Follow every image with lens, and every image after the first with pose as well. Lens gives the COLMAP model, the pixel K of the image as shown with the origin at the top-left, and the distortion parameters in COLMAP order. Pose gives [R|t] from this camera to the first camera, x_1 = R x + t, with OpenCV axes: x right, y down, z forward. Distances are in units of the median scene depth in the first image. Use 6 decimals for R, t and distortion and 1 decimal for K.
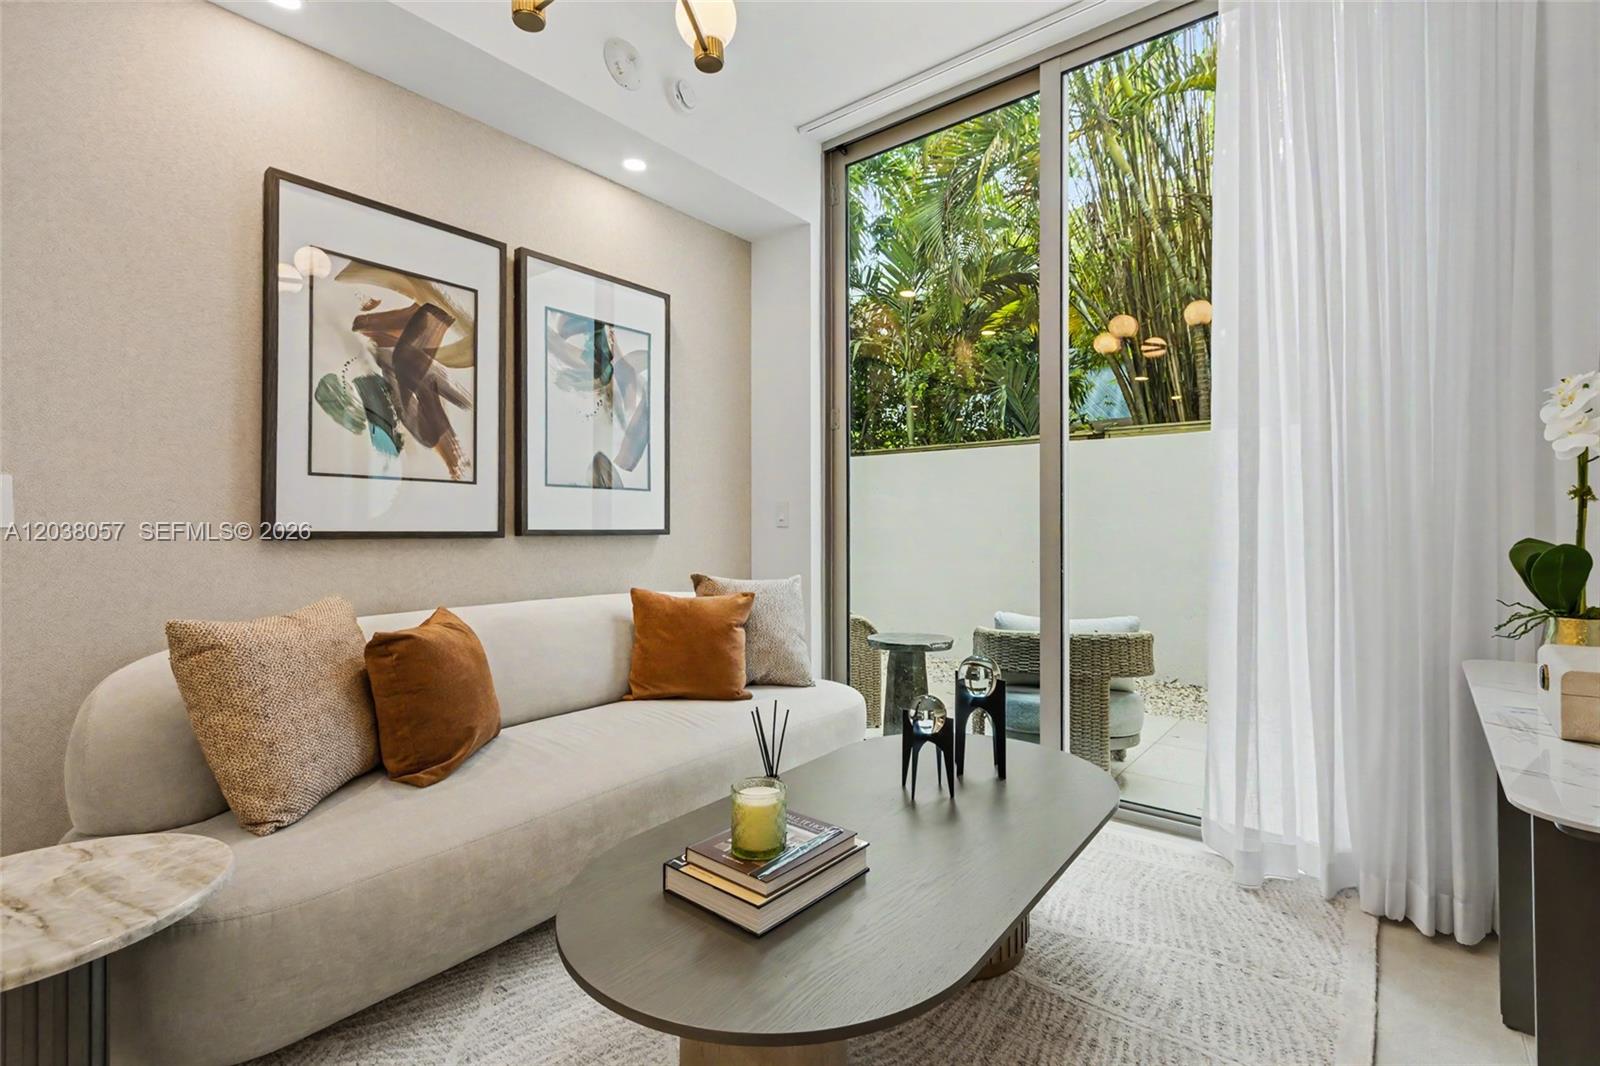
lens RADIAL K [[716.8, 0, 800.0], [0, 716.8, 533.0], [0, 0, 1]] dist [-0.000063, -0.000085]
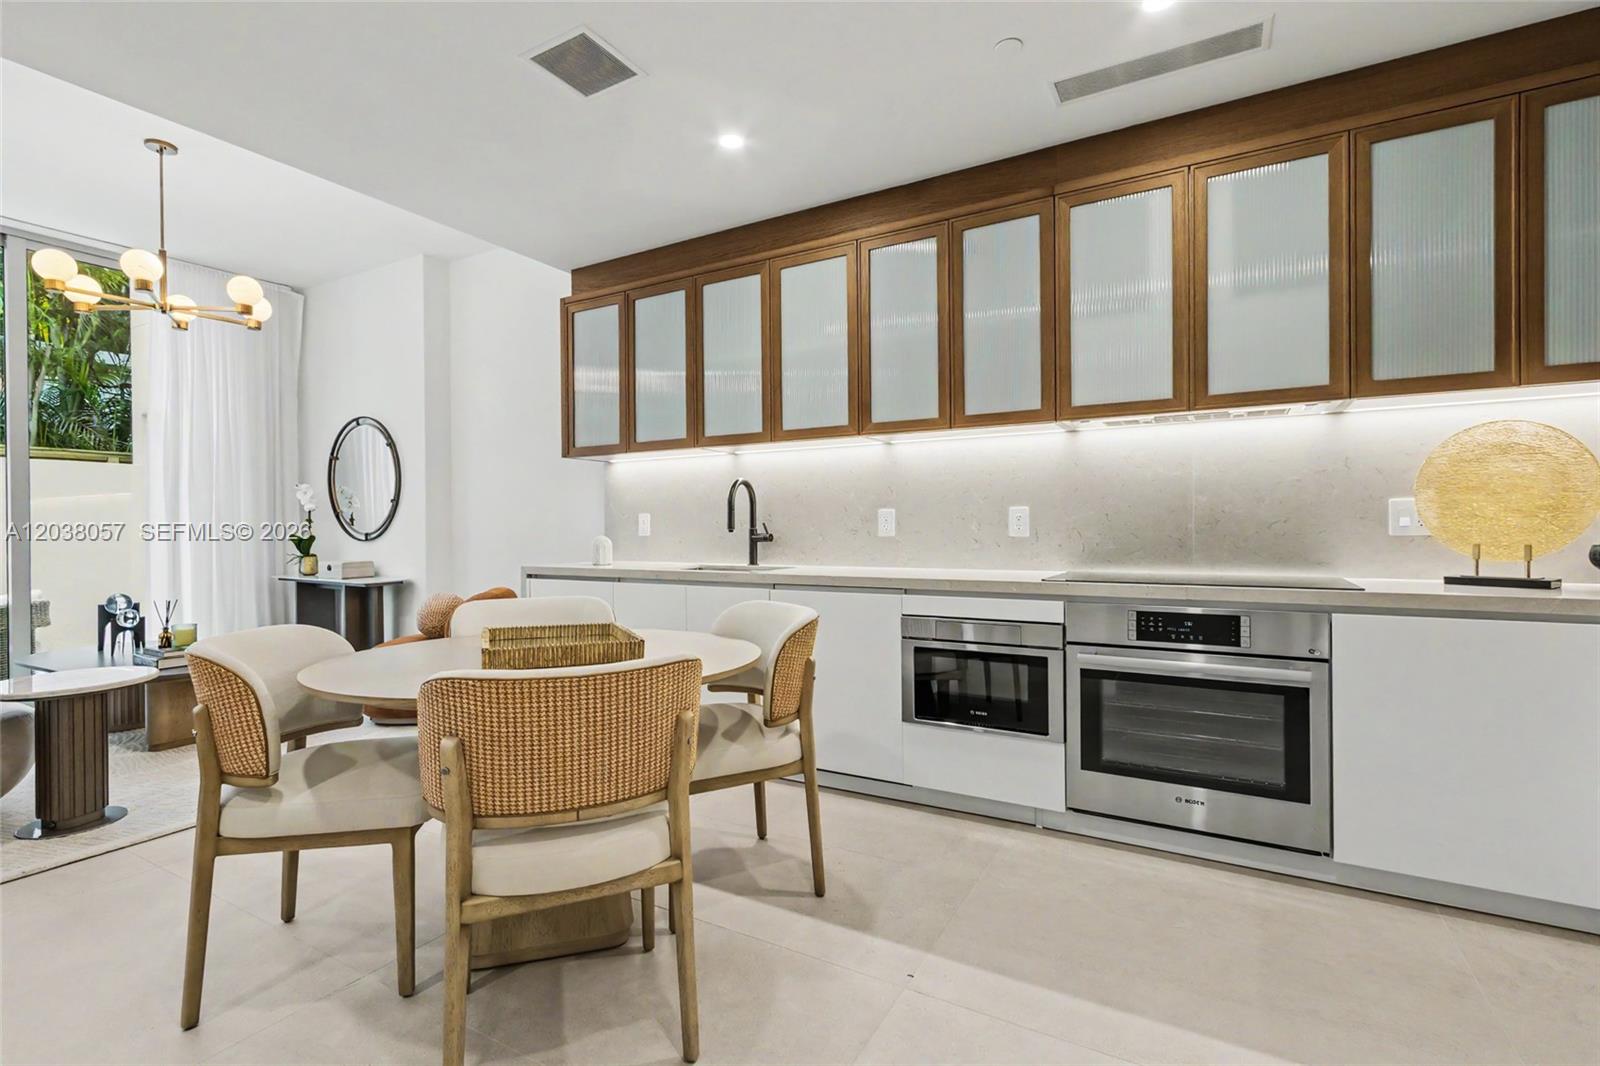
lens RADIAL K [[740.0, 0, 800.0], [0, 740.0, 533.0], [0, 0, 1]] dist [0.001999, -0.000084]
pose [[-0.145866, -0.002221, 0.989302, -1.825337], [0.025799, 0.999649, 0.006048, 0.027673], [-0.988968, 0.026405, -0.145758, -0.535431]]
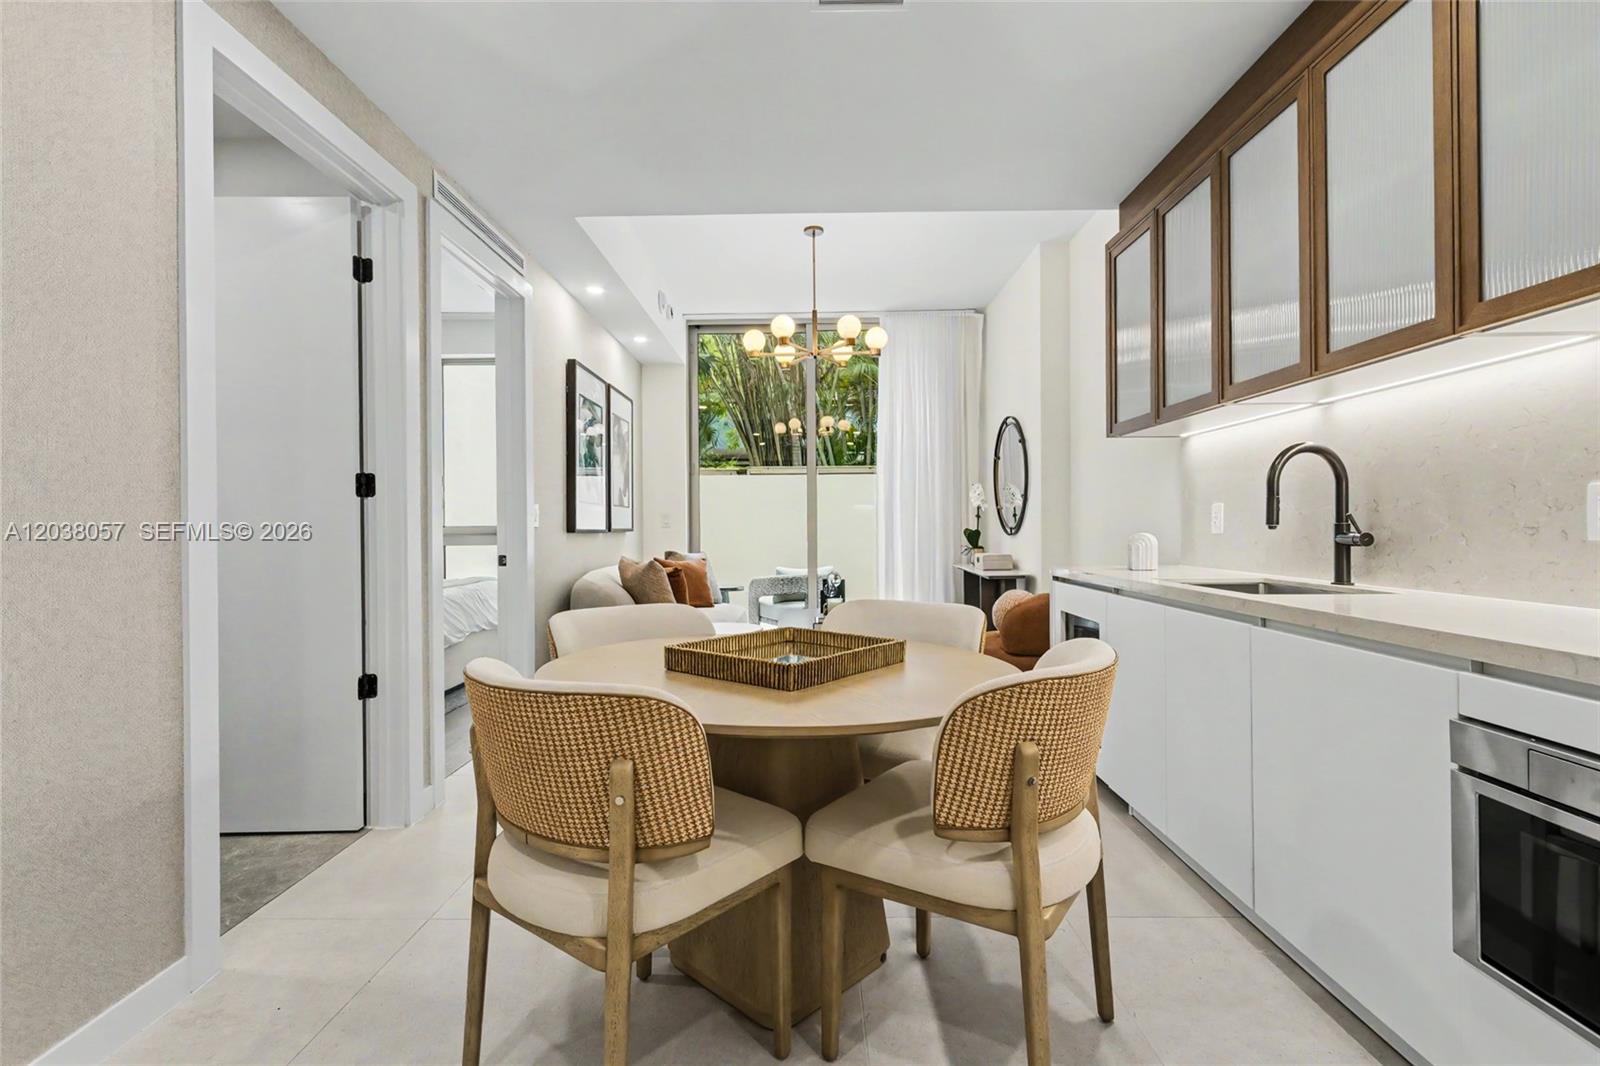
lens RADIAL K [[740.0, 0, 800.0], [0, 740.0, 533.0], [0, 0, 1]] dist [0.001999, -0.000084]
pose [[0.794332, -0.006793, 0.607446, -1.357606], [0.015113, 0.999849, -0.008582, 0.035451], [-0.607296, 0.015997, 0.794315, -1.026625]]
